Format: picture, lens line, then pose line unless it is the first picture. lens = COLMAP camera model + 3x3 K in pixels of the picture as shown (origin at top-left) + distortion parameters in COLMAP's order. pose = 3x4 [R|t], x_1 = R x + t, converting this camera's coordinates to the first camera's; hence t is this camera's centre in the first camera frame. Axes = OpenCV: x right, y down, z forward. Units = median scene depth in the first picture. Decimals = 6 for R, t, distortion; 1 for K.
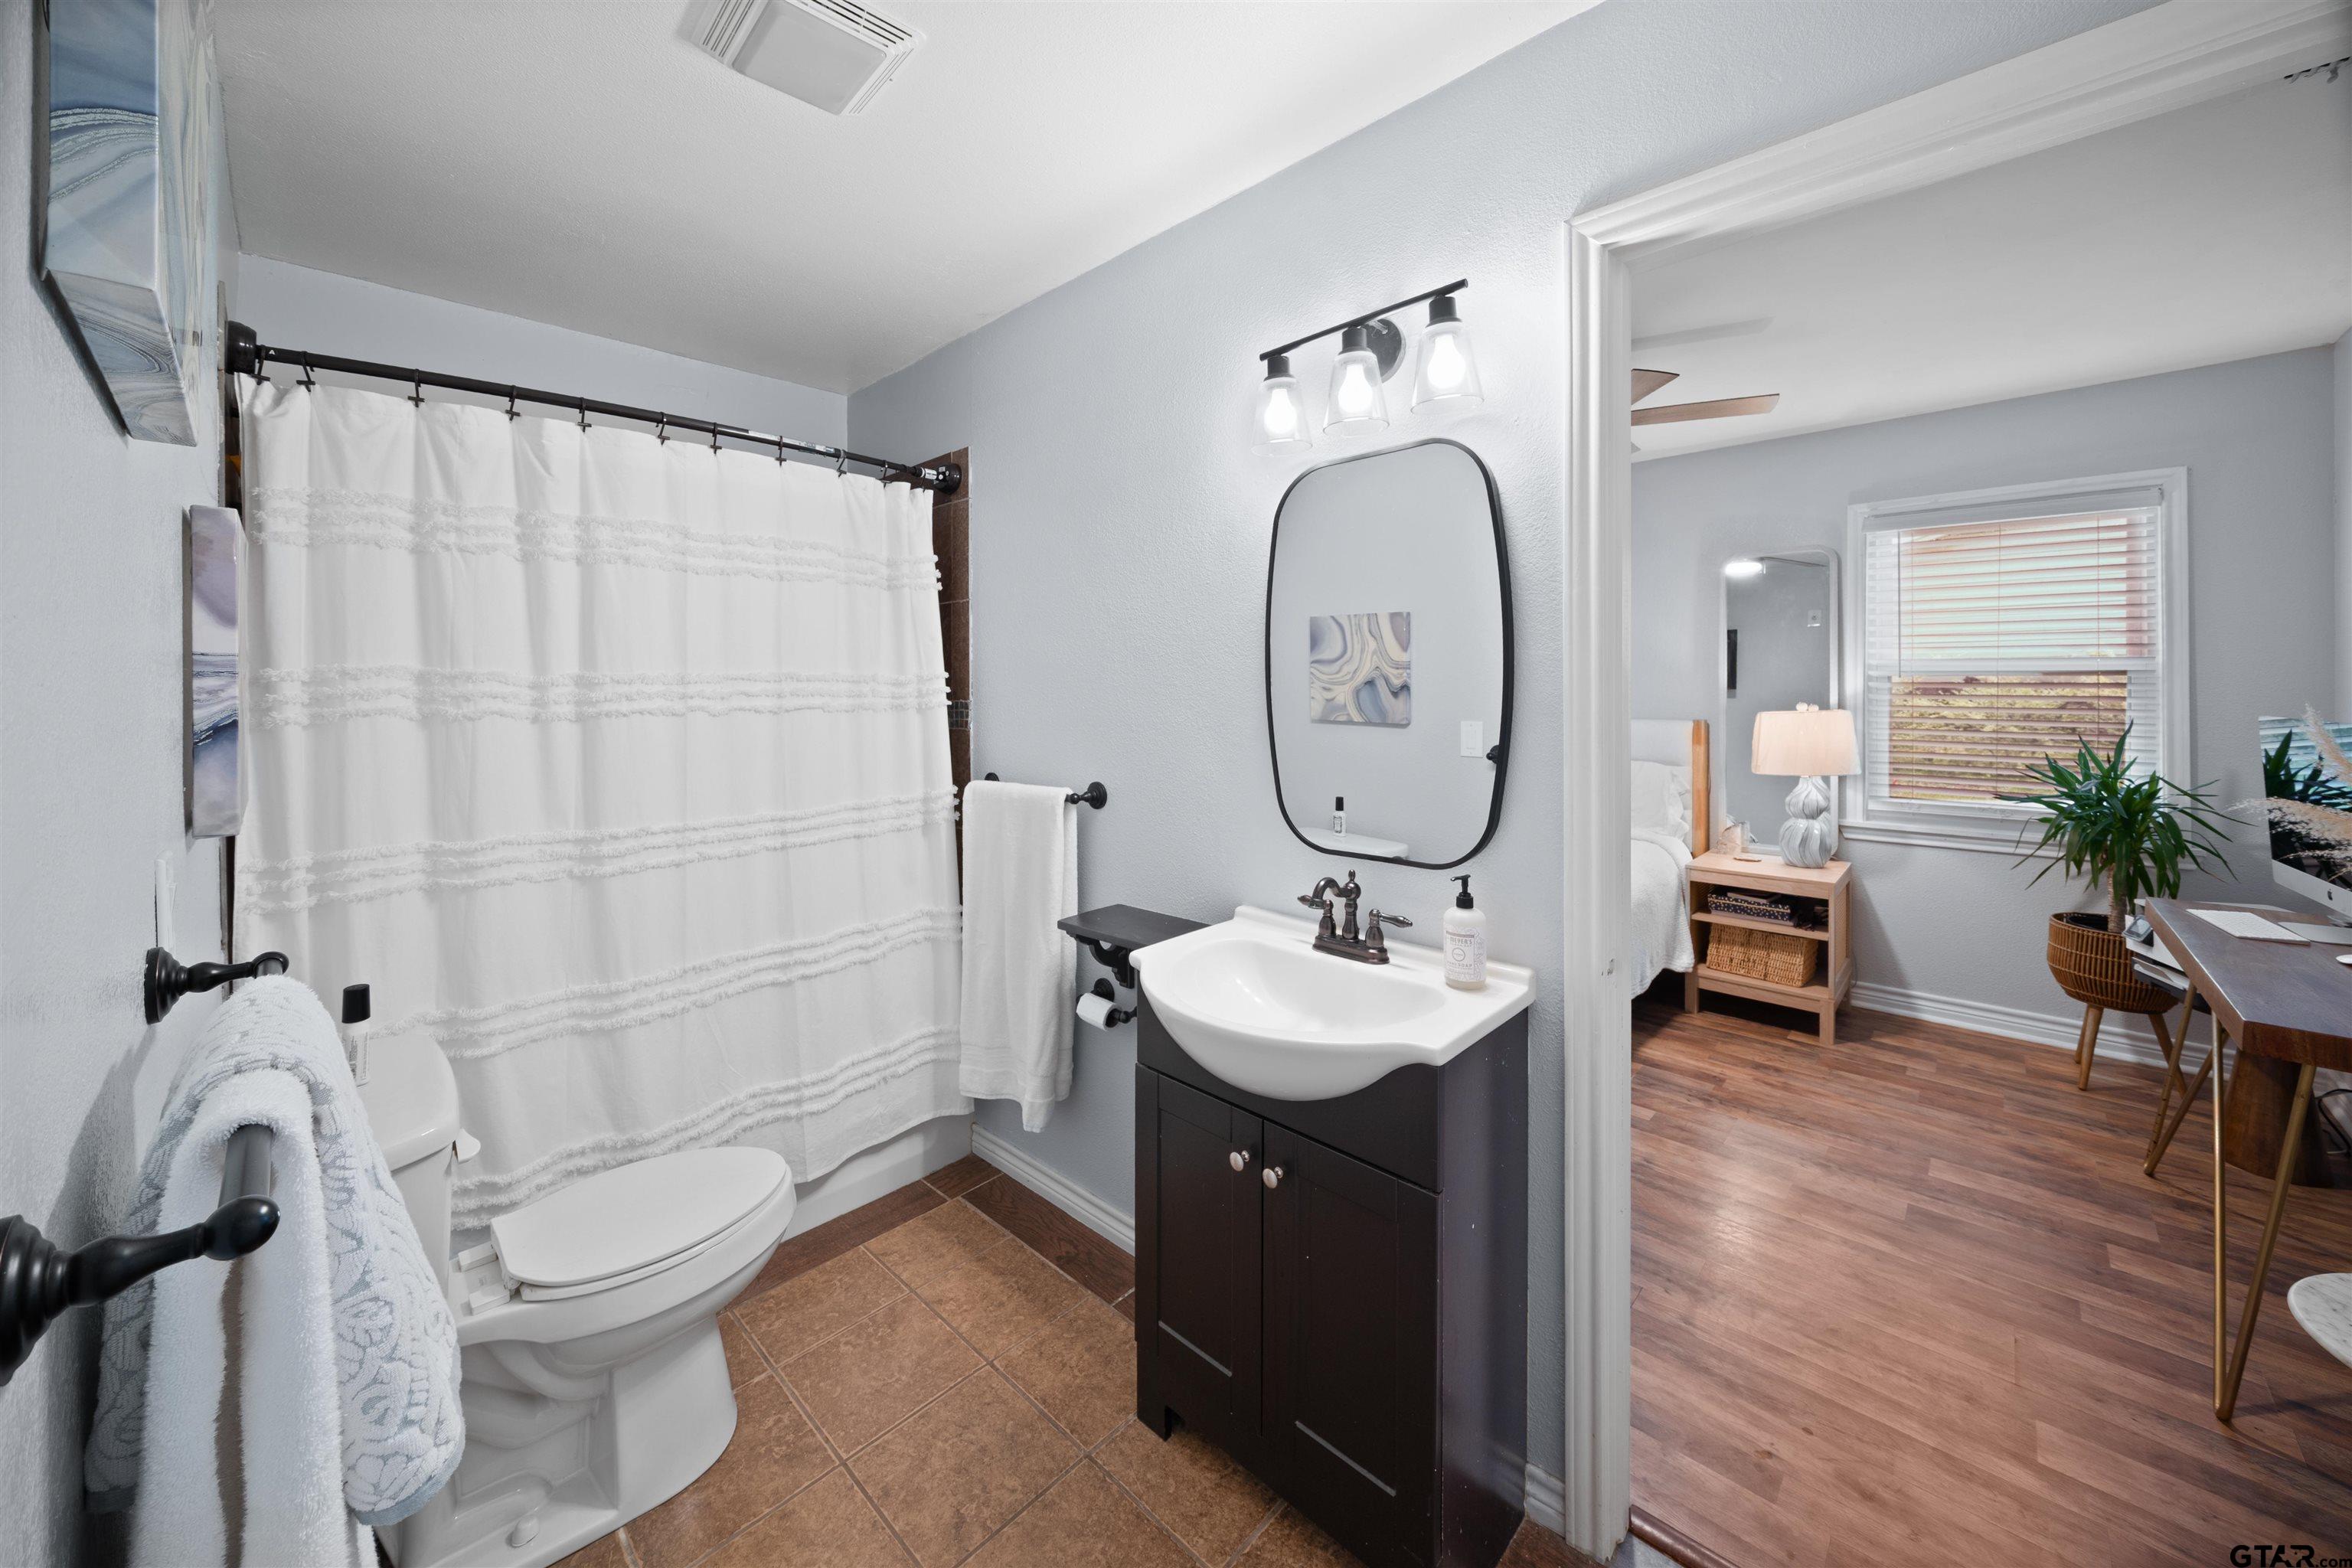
lens RADIAL K [[843.5, 0, 1167.7], [0, 843.5, 685.2], [0, 0, 1]] dist [-0.002960, 0.000108]
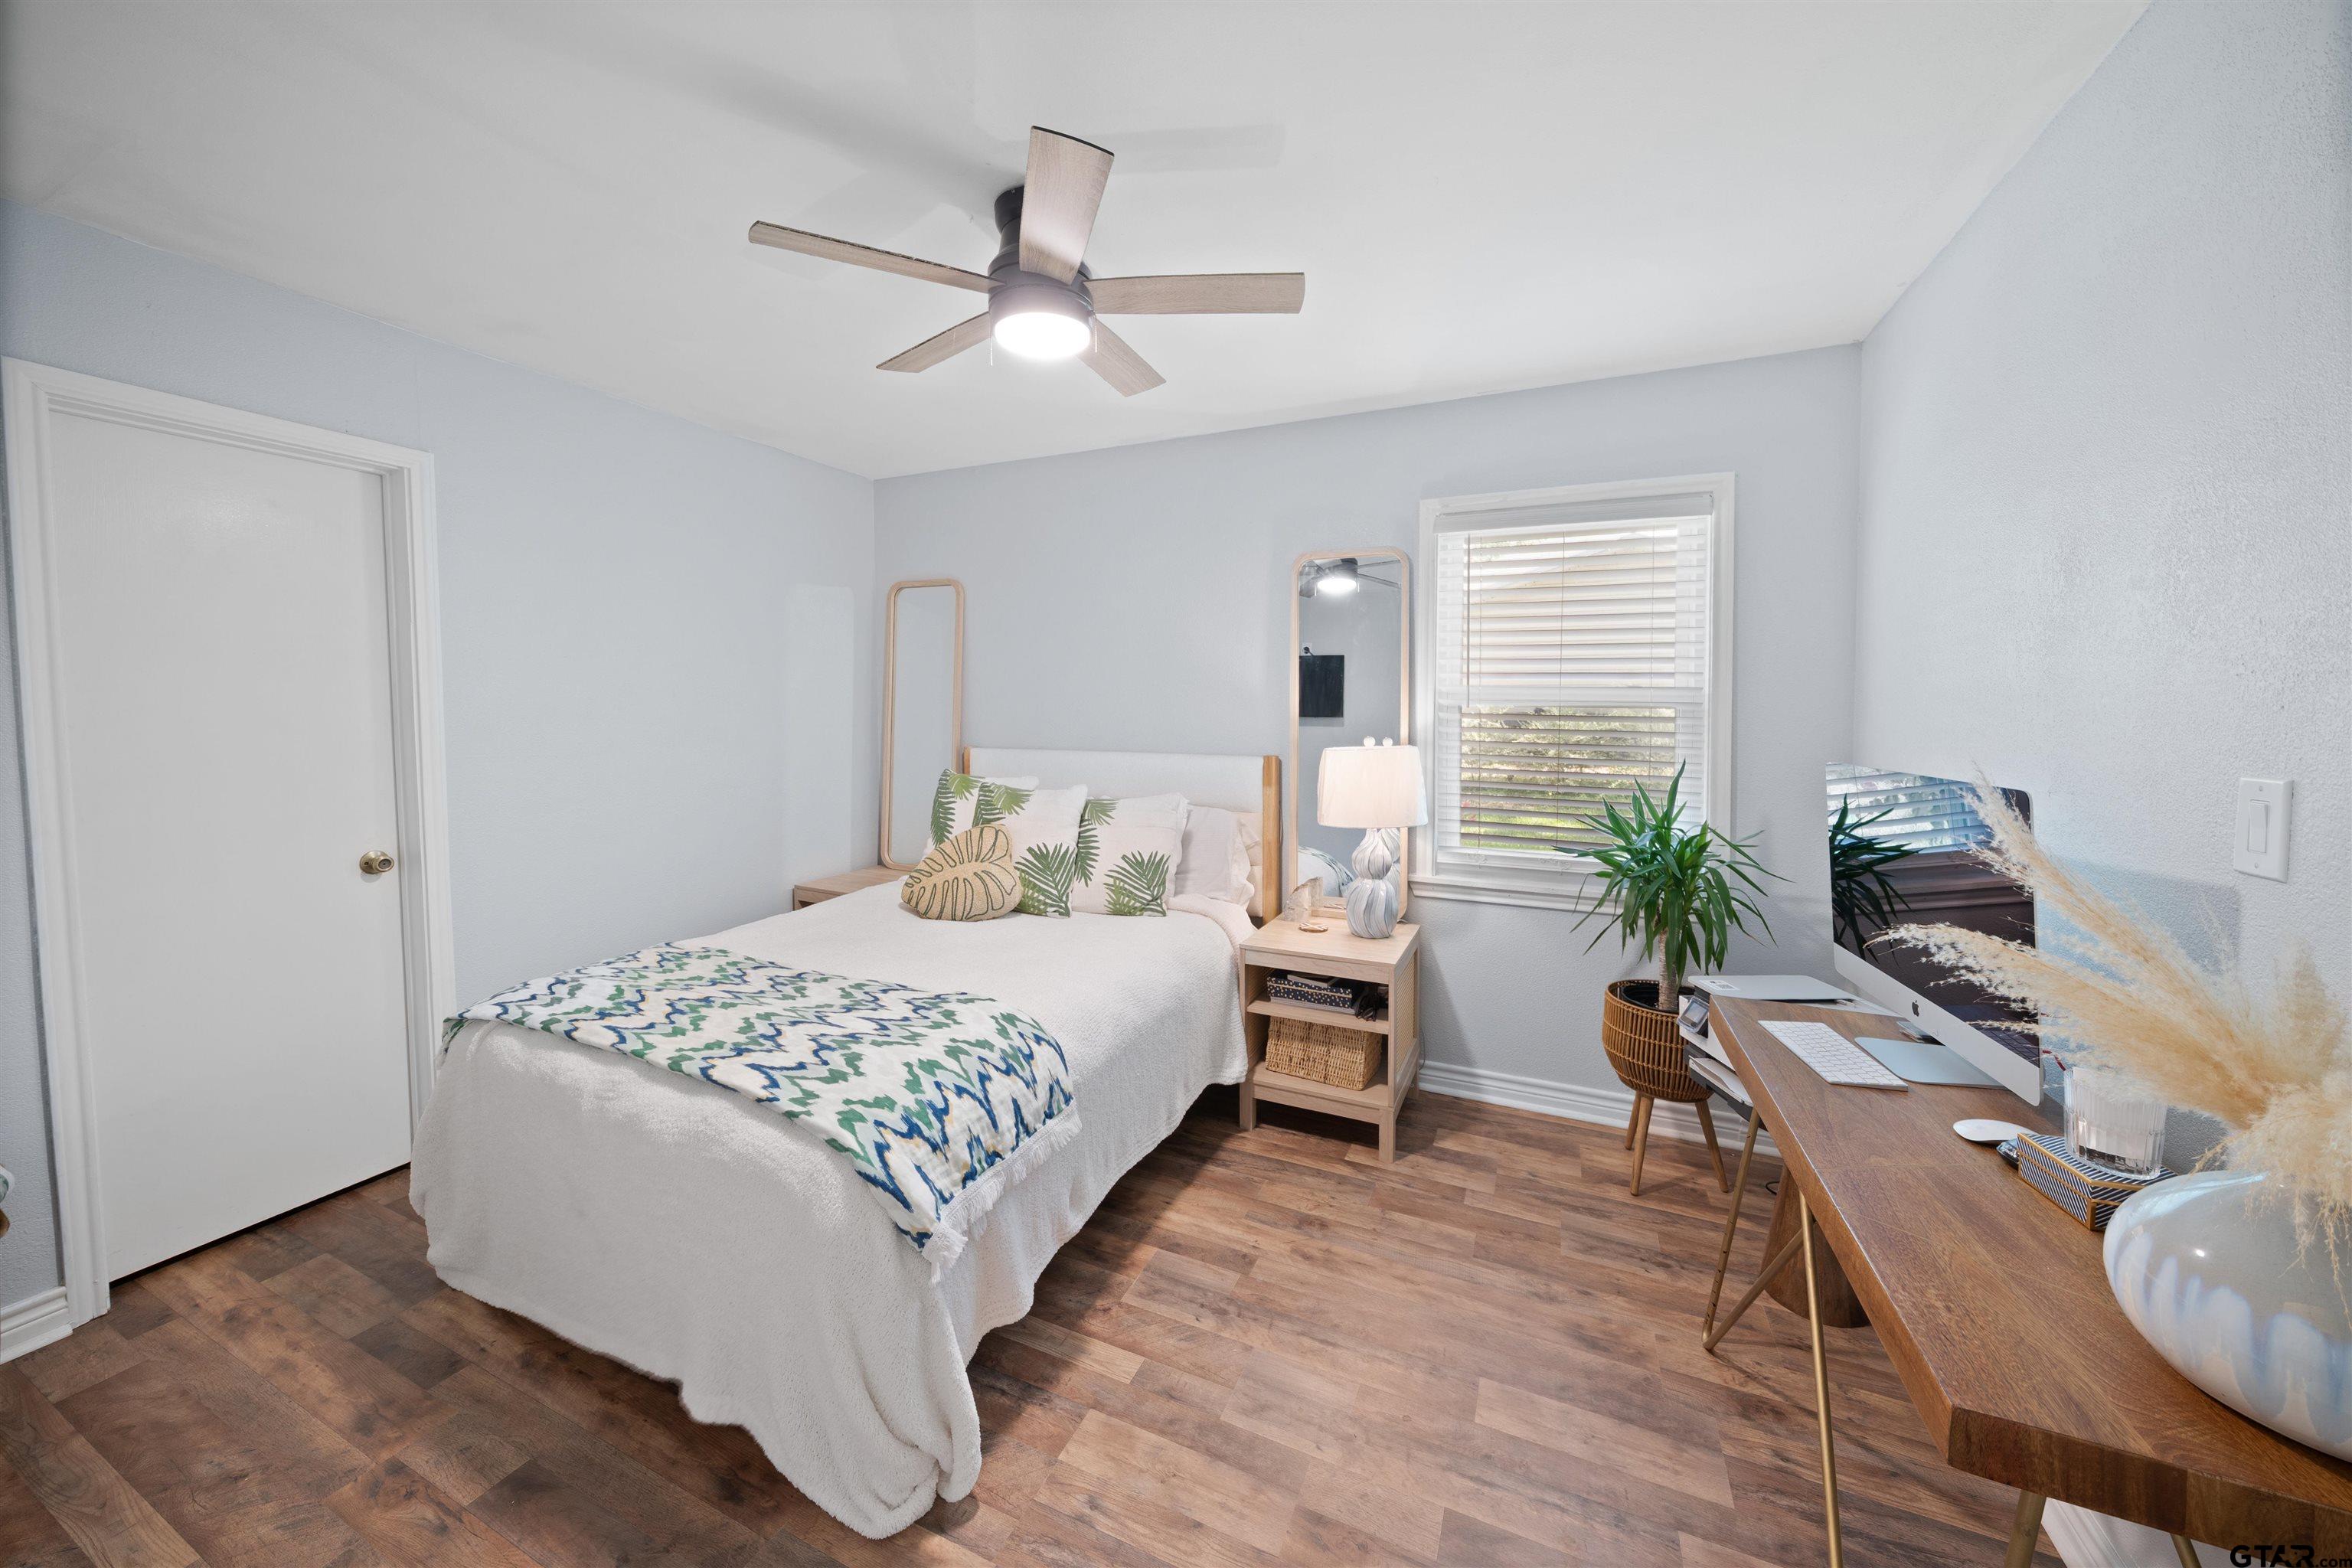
lens RADIAL K [[804.8, 0, 1169.3], [0, 804.8, 710.5], [0, 0, 1]] dist [0.000566, 0.000074]
pose [[0.946370, 0.010570, 0.322911, 0.347950], [-0.011683, 0.999931, 0.001510, -0.003926], [-0.322872, -0.005202, 0.946428, 0.355576]]
